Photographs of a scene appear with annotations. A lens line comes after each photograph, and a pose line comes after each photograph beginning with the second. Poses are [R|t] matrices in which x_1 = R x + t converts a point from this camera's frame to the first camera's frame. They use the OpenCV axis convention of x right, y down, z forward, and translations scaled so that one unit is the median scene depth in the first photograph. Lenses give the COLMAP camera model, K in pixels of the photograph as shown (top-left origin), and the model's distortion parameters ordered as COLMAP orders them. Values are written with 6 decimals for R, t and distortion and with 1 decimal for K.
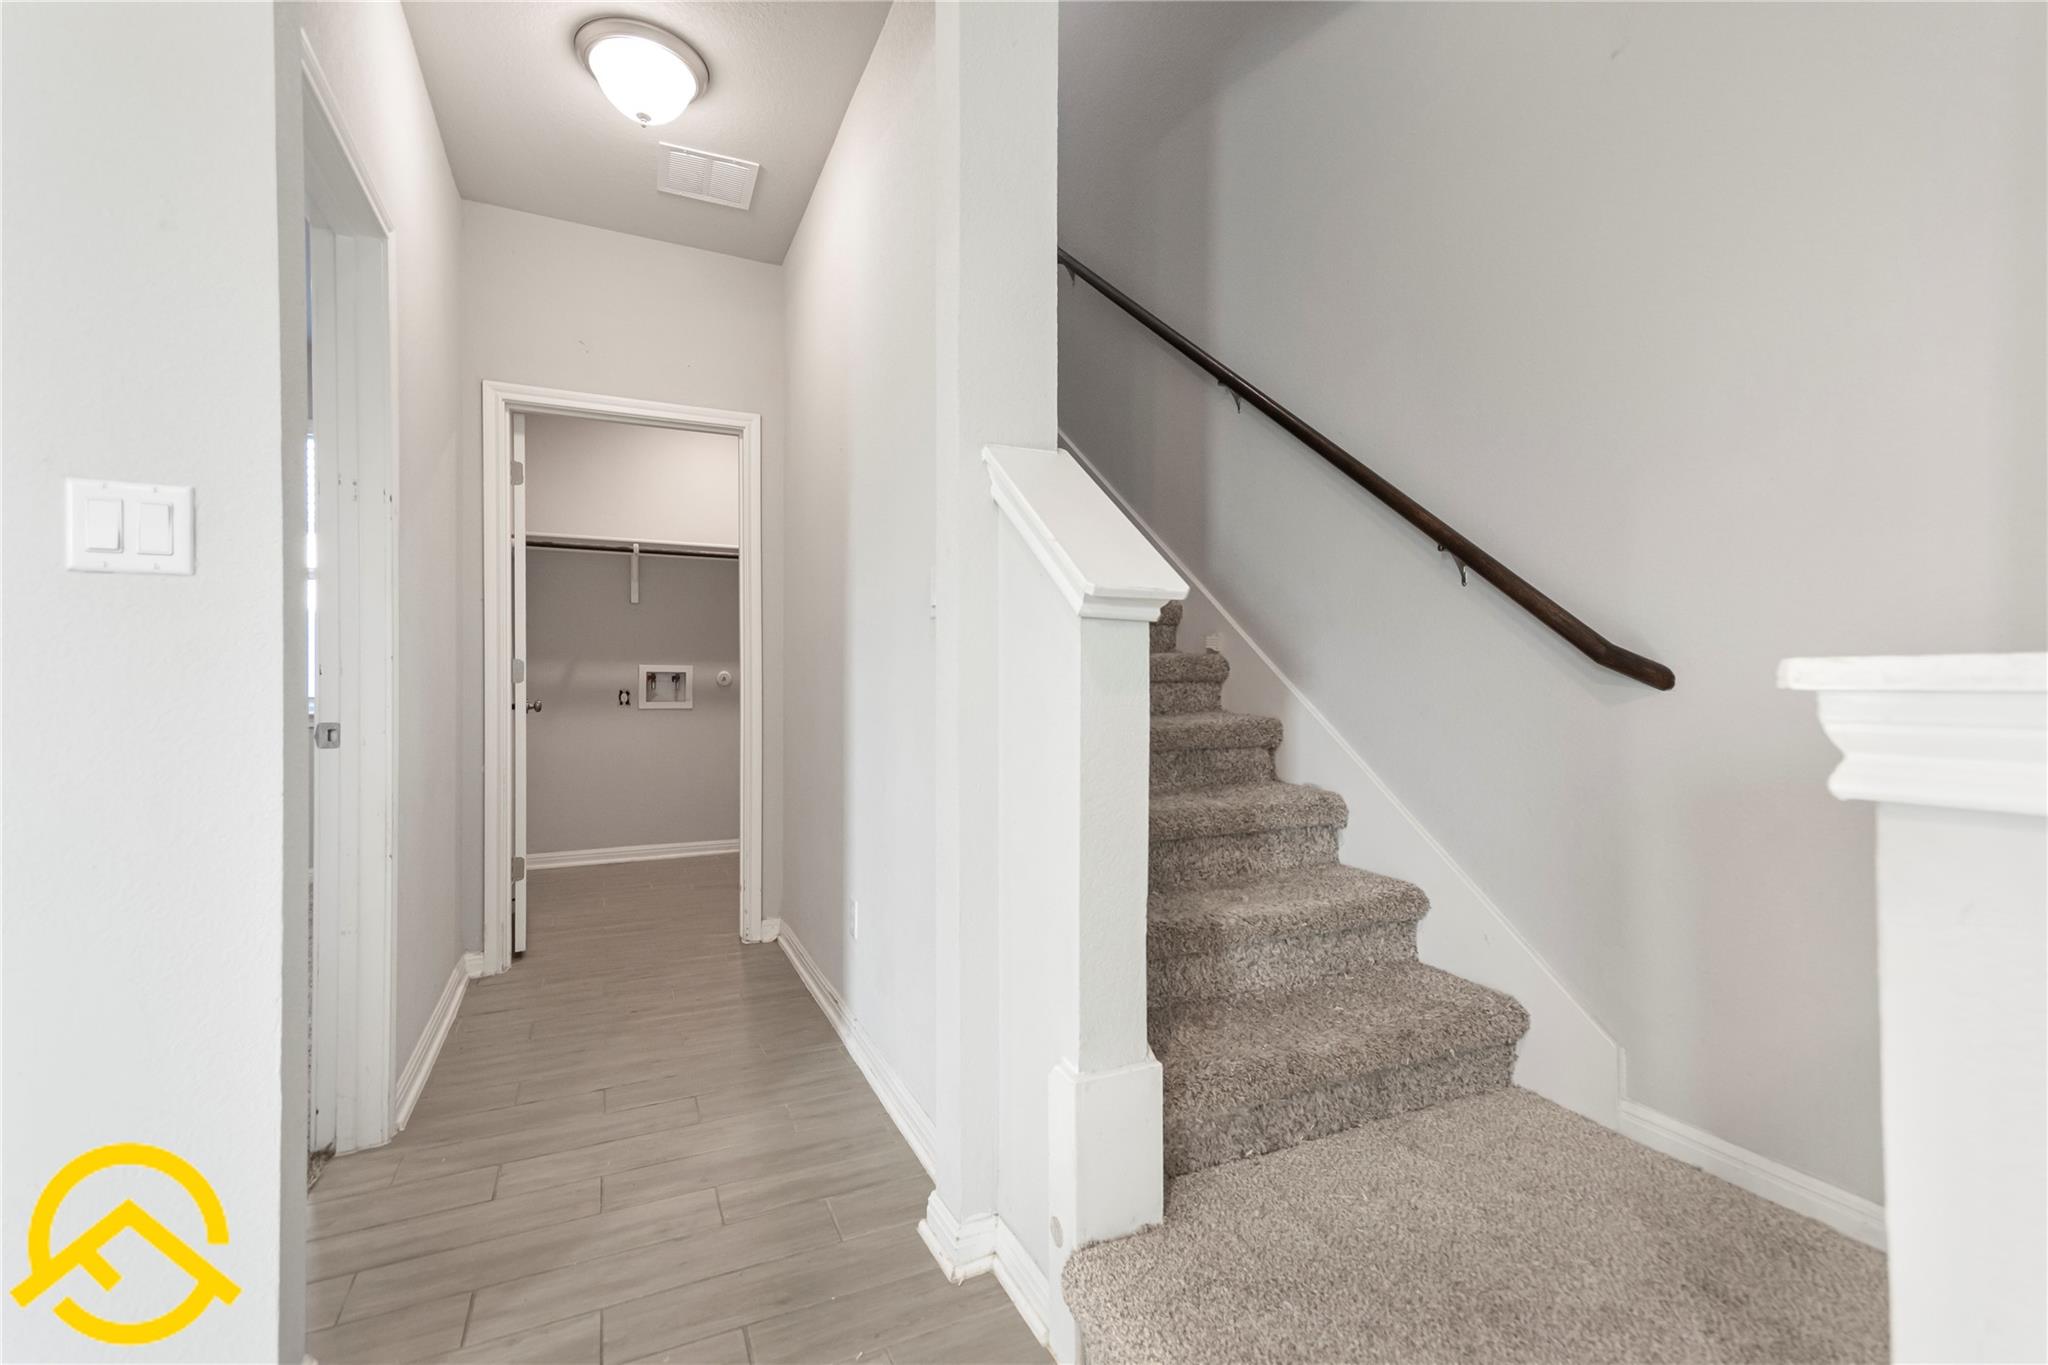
lens RADIAL K [[889.4, 0, 1031.1], [0, 889.4, 677.9], [0, 0, 1]] dist [0.018839, -0.000070]
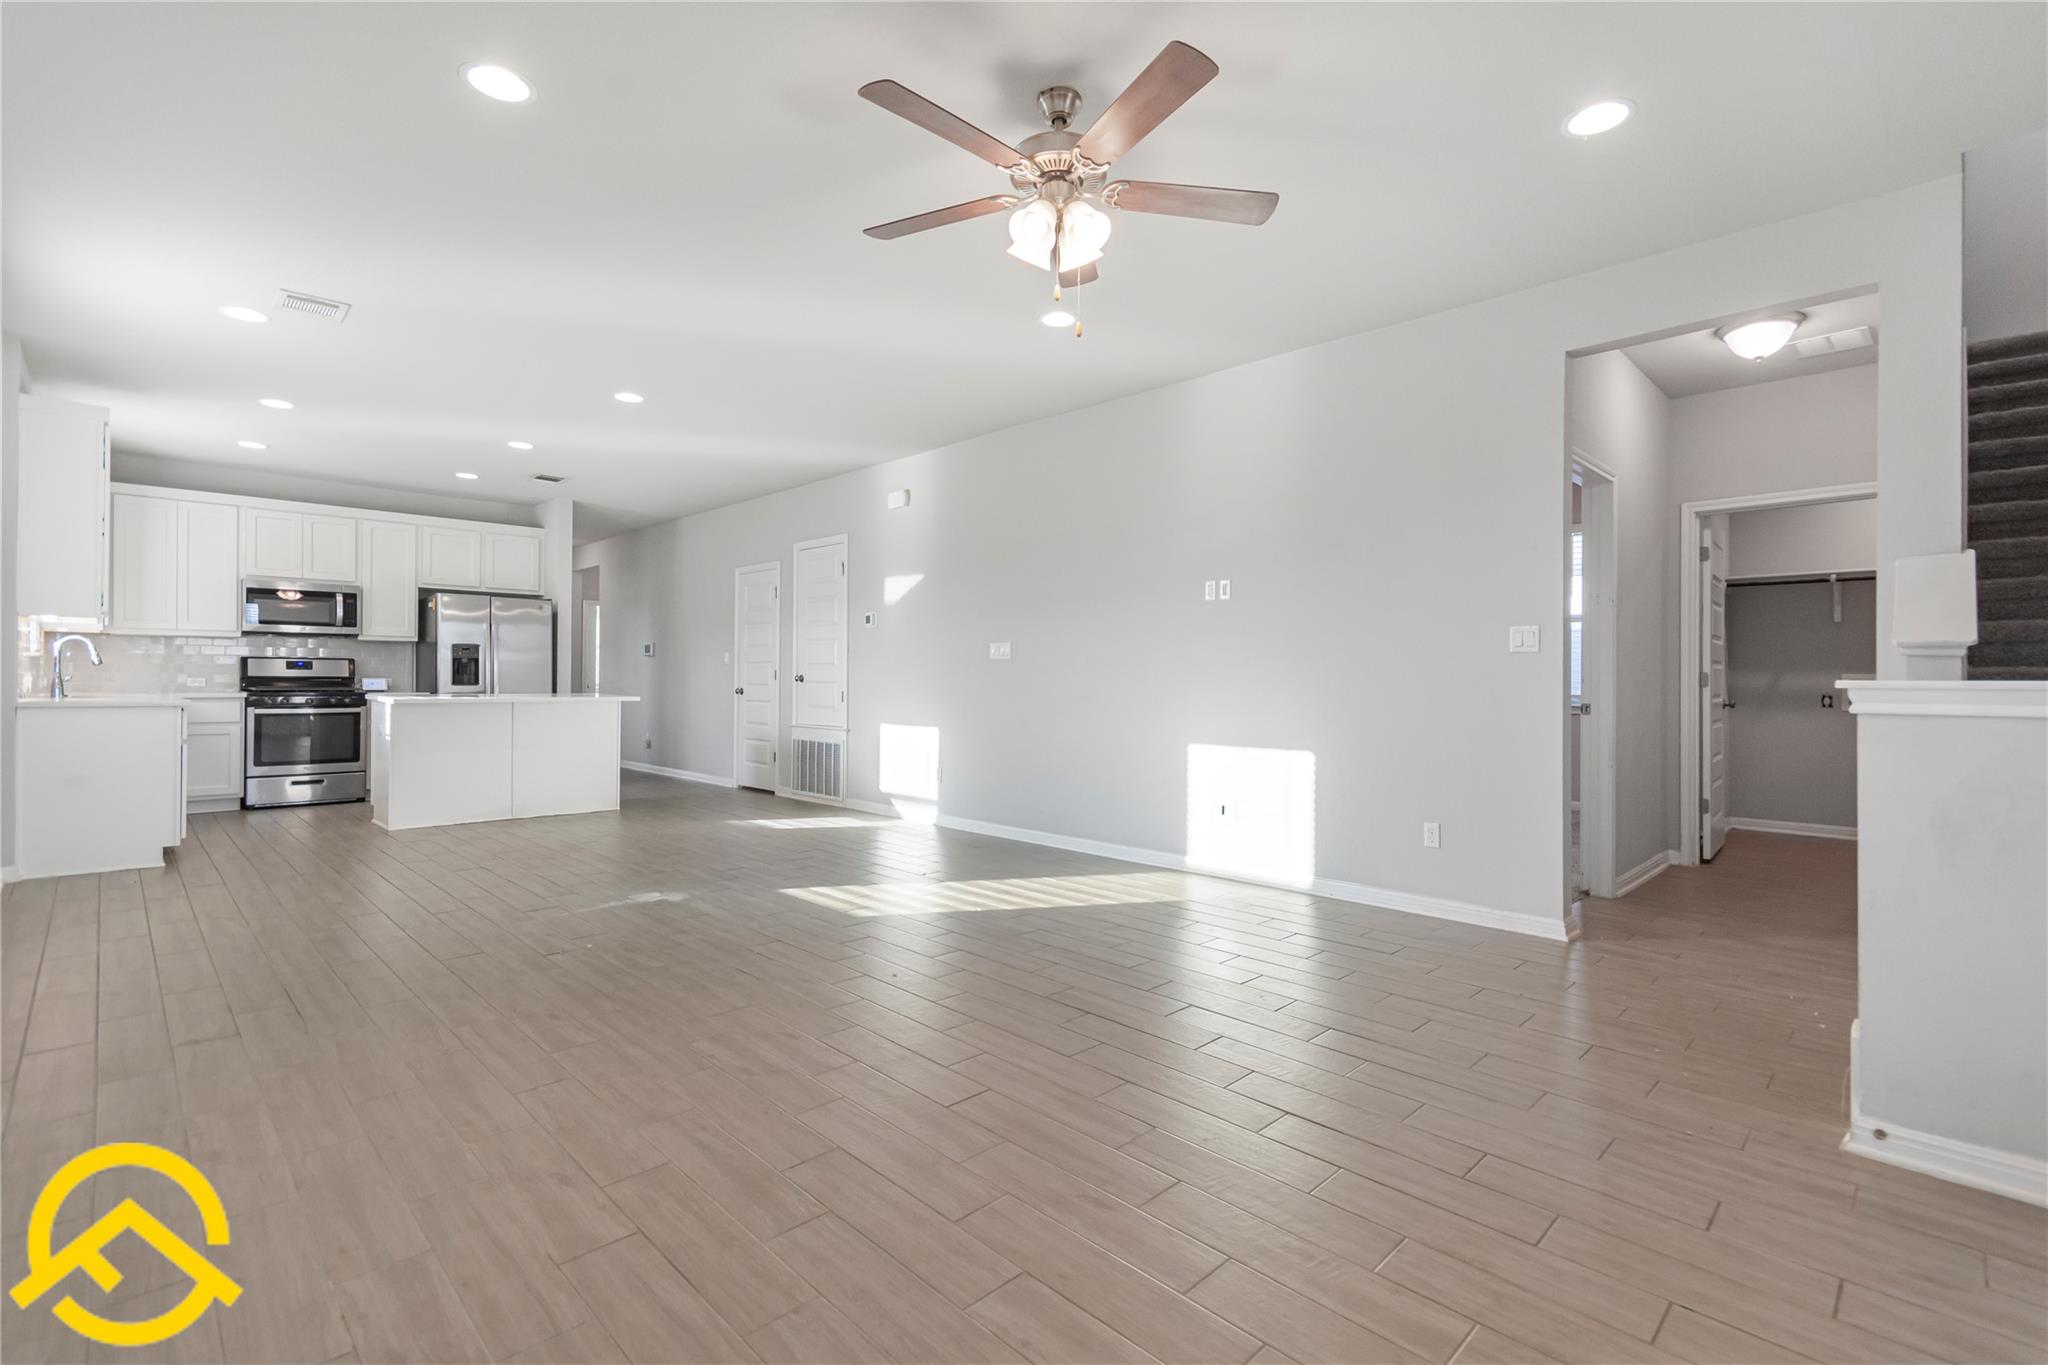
lens RADIAL K [[918.3, 0, 1035.7], [0, 918.3, 680.5], [0, 0, 1]] dist [0.003172, 0.000295]
pose [[0.324875, 0.000885, -0.945757, 0.552526], [-0.004426, 0.999990, -0.000585, -0.000673], [0.945747, 0.004376, 0.324875, -0.612856]]
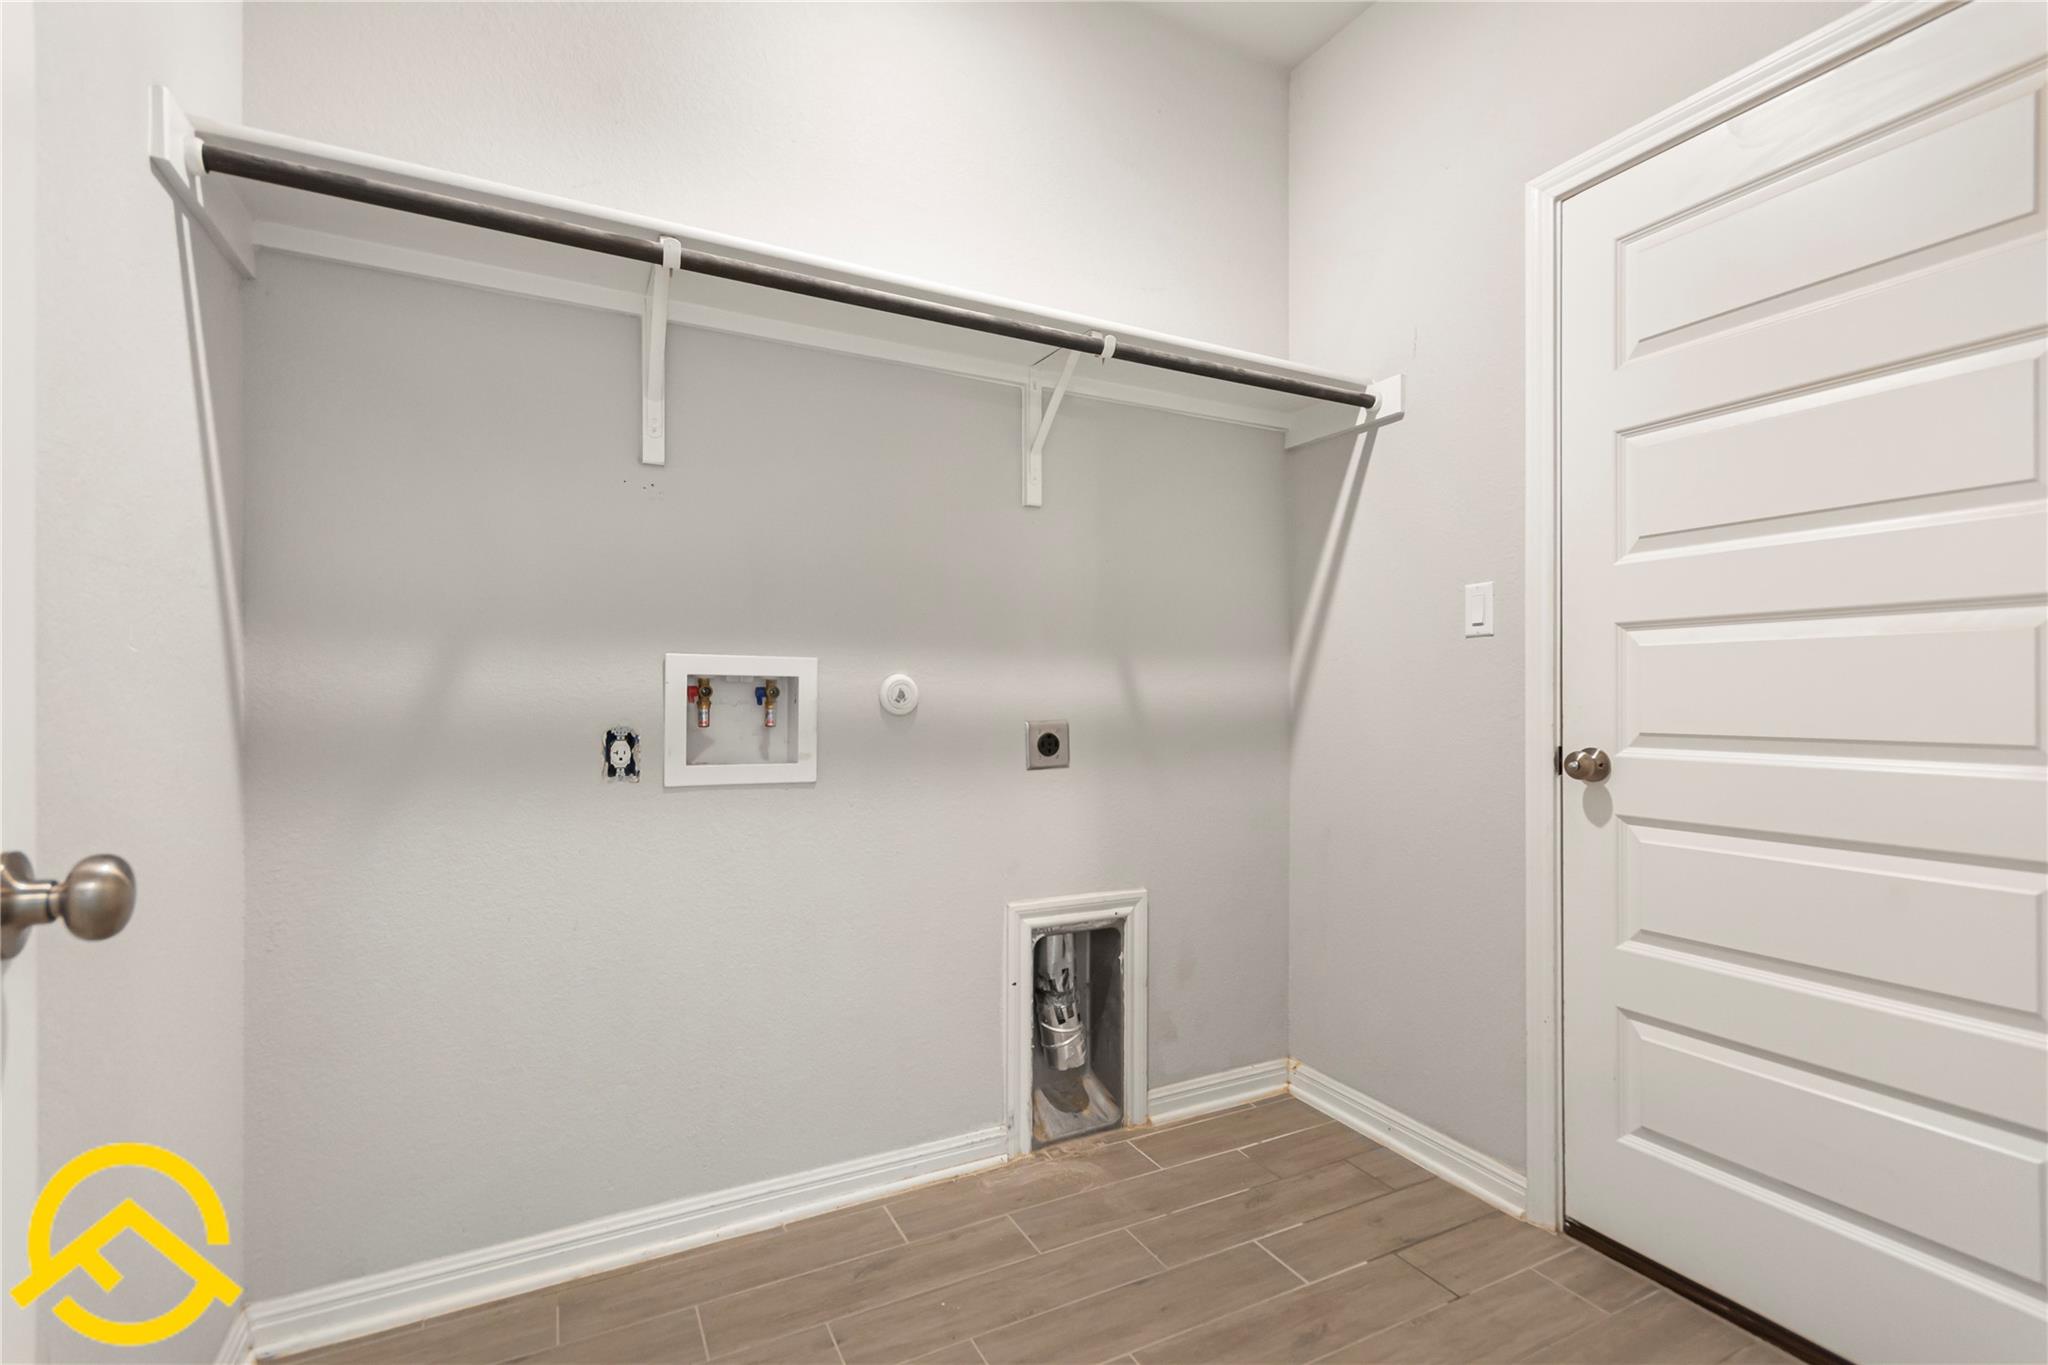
lens RADIAL K [[918.3, 0, 1035.7], [0, 918.3, 680.5], [0, 0, 1]] dist [0.003172, 0.000295]
pose [[0.999211, 0.000599, 0.039723, -0.472919], [-0.000014, 0.999892, -0.014723, 0.000804], [-0.039728, 0.014711, 0.999102, 0.981940]]
